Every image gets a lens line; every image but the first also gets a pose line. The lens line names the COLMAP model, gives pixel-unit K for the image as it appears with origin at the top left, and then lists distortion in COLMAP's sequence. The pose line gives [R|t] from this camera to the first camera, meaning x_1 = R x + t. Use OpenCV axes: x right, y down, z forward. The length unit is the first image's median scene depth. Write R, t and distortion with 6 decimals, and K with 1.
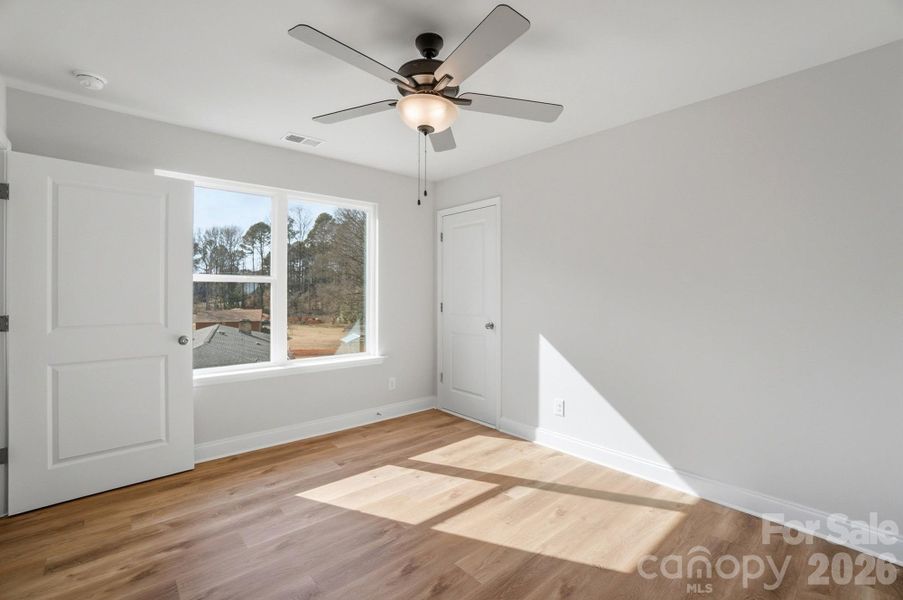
lens RADIAL K [[409.1, 0, 447.6], [0, 409.1, 298.0], [0, 0, 1]] dist [-0.053076, 0.020977]
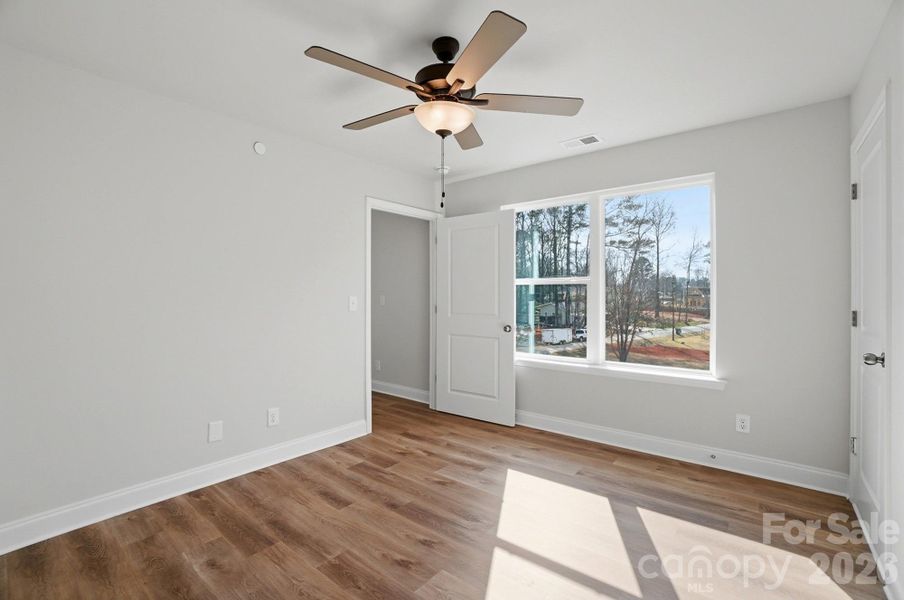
lens RADIAL K [[409.6, 0, 448.1], [0, 409.6, 298.0], [0, 0, 1]] dist [-0.053076, 0.020977]
pose [[0.152076, 0.003960, -0.988361, 0.655912], [-0.010610, 0.999941, 0.002374, 0.001524], [0.988312, 0.010125, 0.152109, 0.577406]]
